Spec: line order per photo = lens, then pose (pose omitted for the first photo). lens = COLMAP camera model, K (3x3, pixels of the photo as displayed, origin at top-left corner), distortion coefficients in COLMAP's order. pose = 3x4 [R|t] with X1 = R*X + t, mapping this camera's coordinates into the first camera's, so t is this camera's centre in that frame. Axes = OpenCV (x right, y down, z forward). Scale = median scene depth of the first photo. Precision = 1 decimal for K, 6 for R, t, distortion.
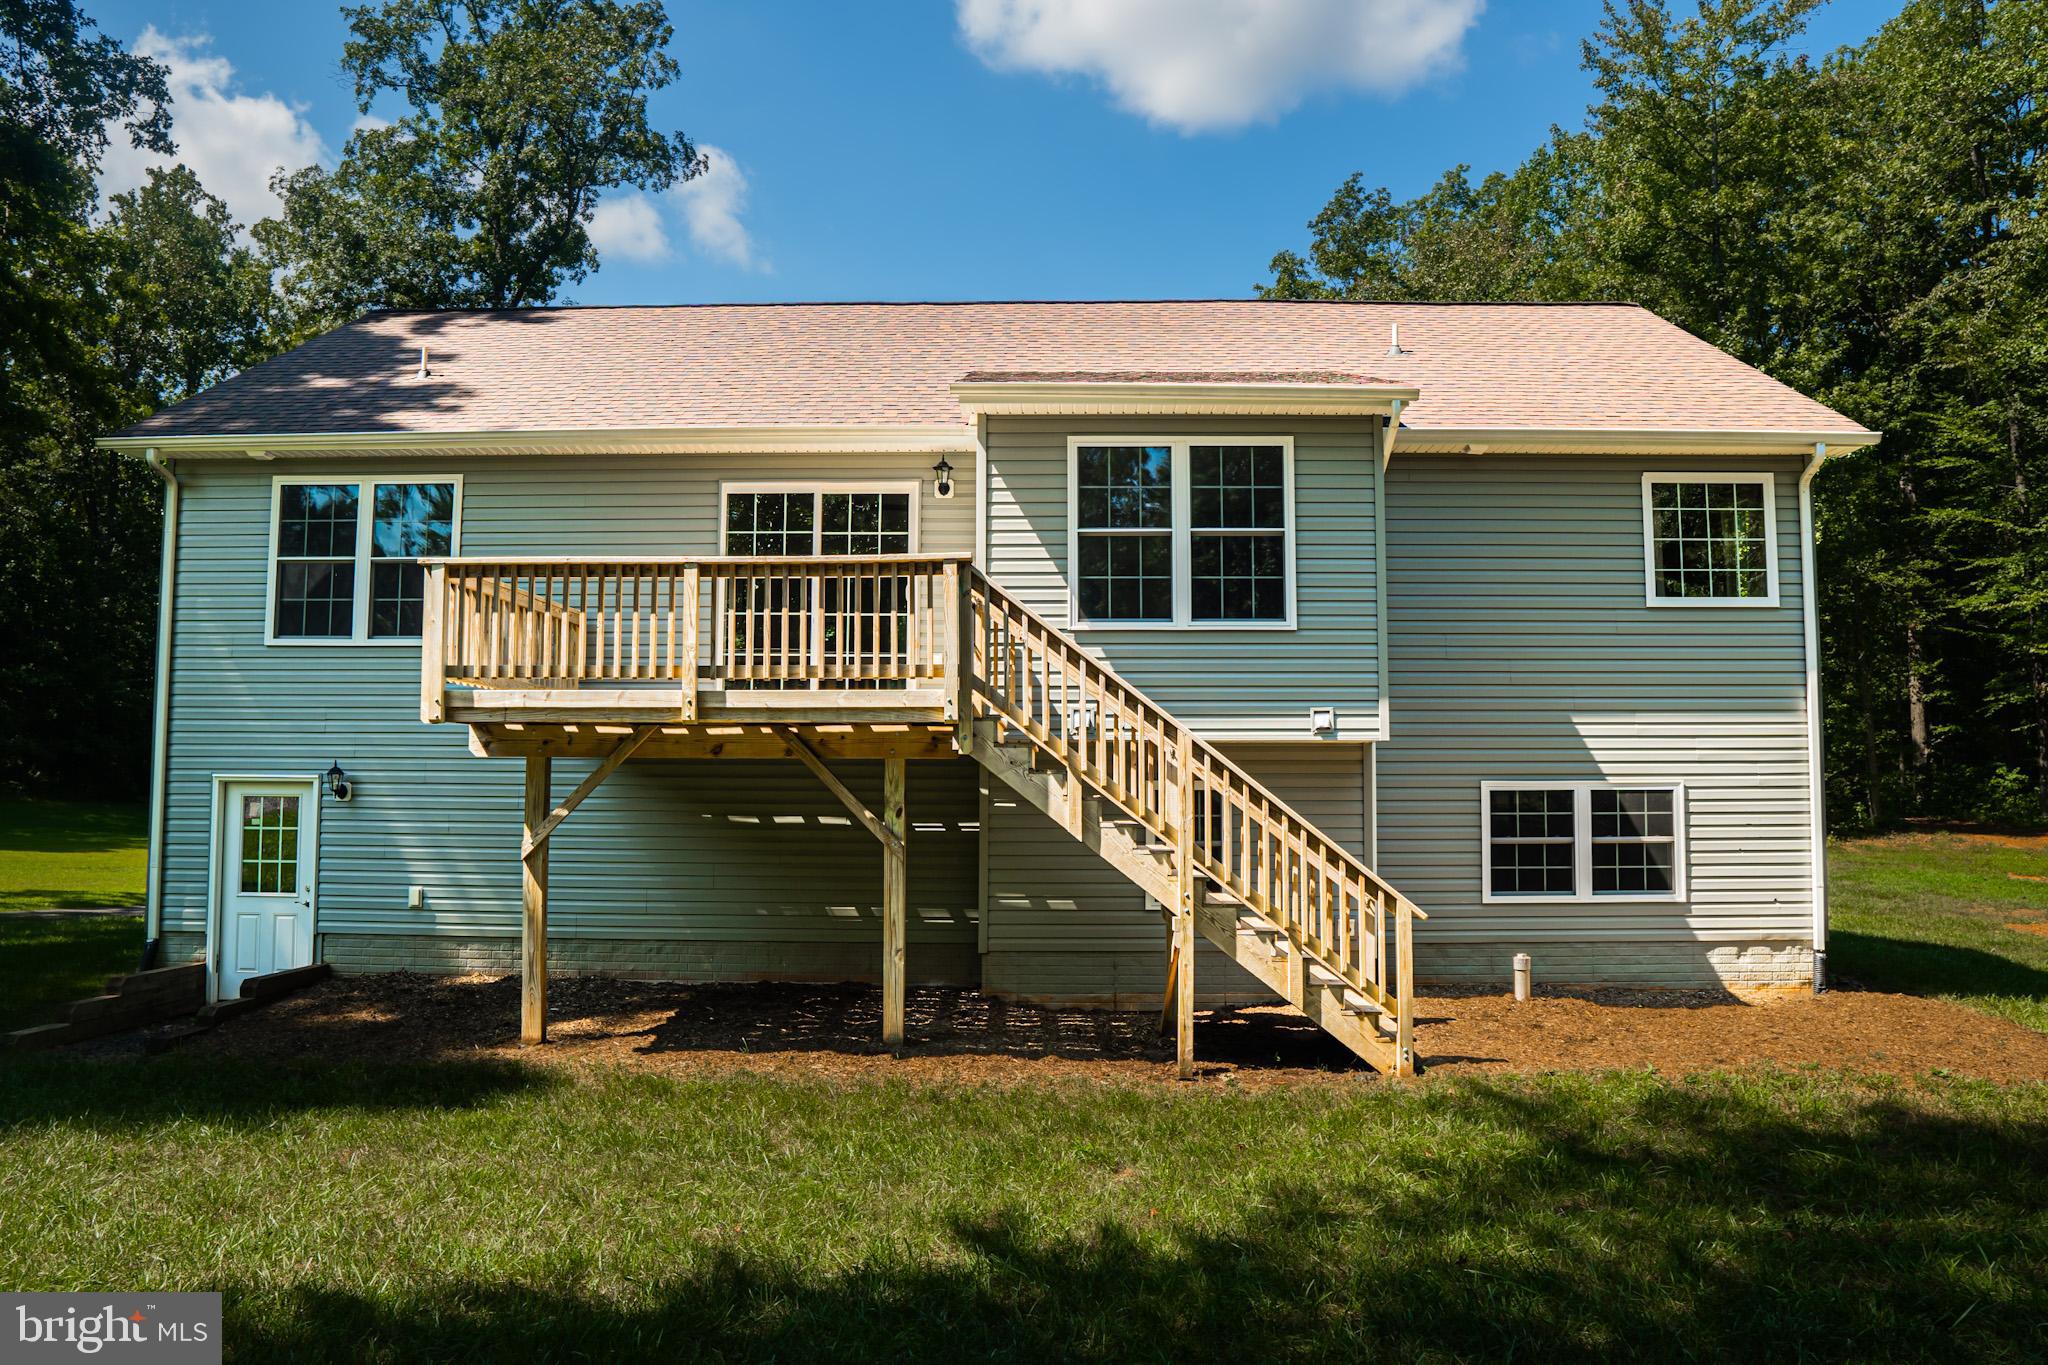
lens RADIAL K [[1426.9, 0, 1014.3], [0, 1426.9, 680.4], [0, 0, 1]] dist [-0.119362, 0.086308]
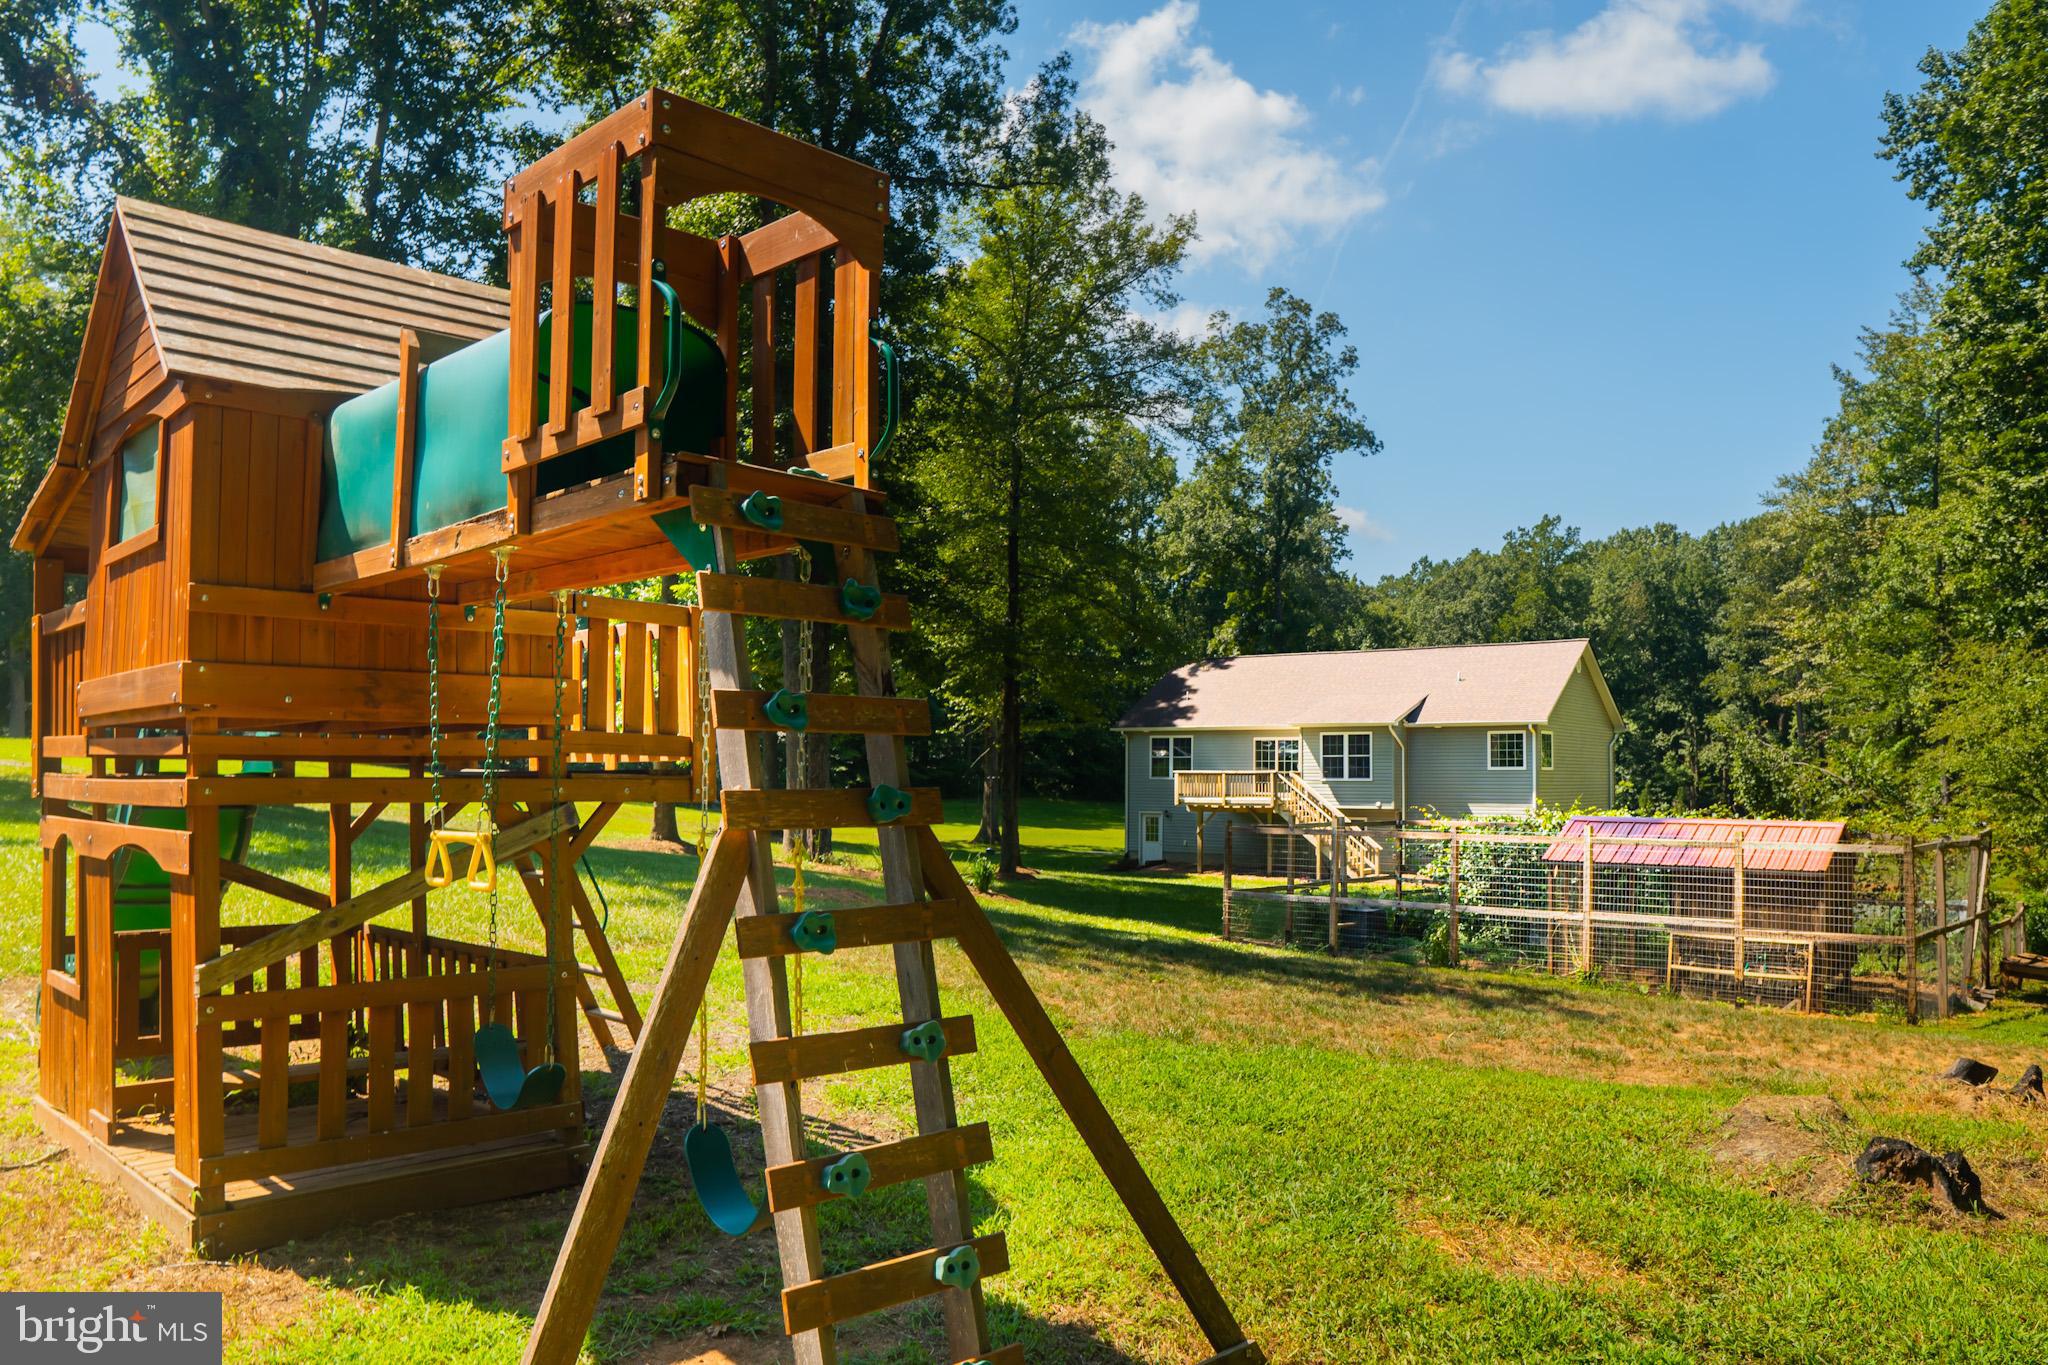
lens RADIAL K [[1426.9, 0, 1014.3], [0, 1426.9, 680.4], [0, 0, 1]] dist [-0.119362, 0.086308]
pose [[0.806578, -0.037838, -0.589915, 1.605500], [0.044289, 0.999013, -0.003522, -0.320458], [0.589466, -0.023285, 0.807458, -2.581172]]
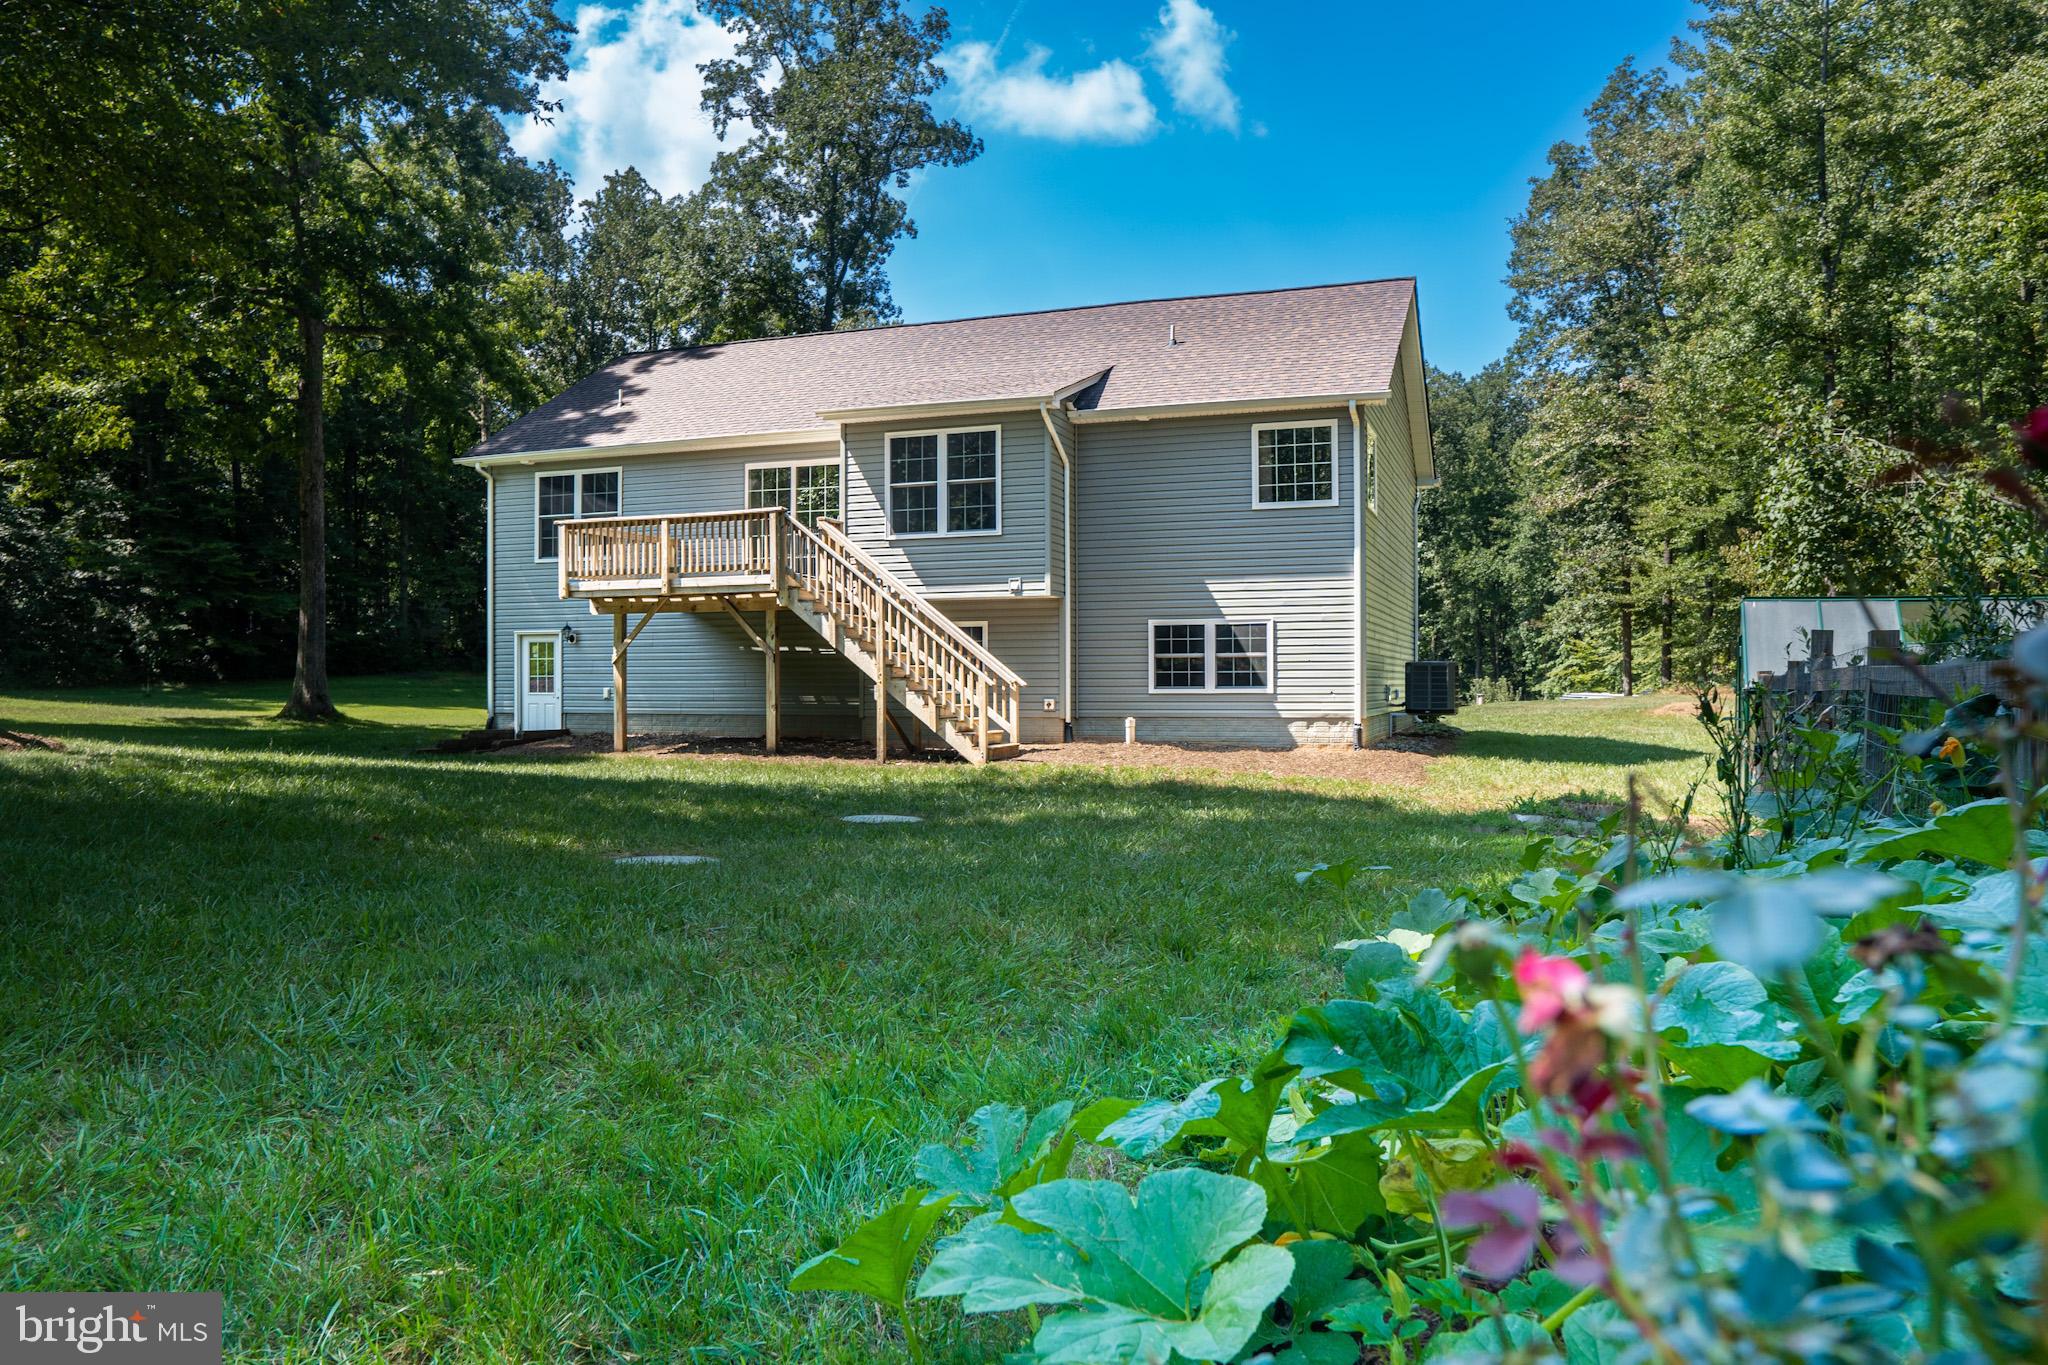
lens RADIAL K [[1426.9, 0, 1014.3], [0, 1426.9, 680.4], [0, 0, 1]] dist [-0.119362, 0.086308]
pose [[0.945895, -0.005828, -0.324422, 0.727531], [0.031267, 0.996823, 0.073256, 0.014800], [0.322964, -0.079436, 0.943072, -0.638668]]
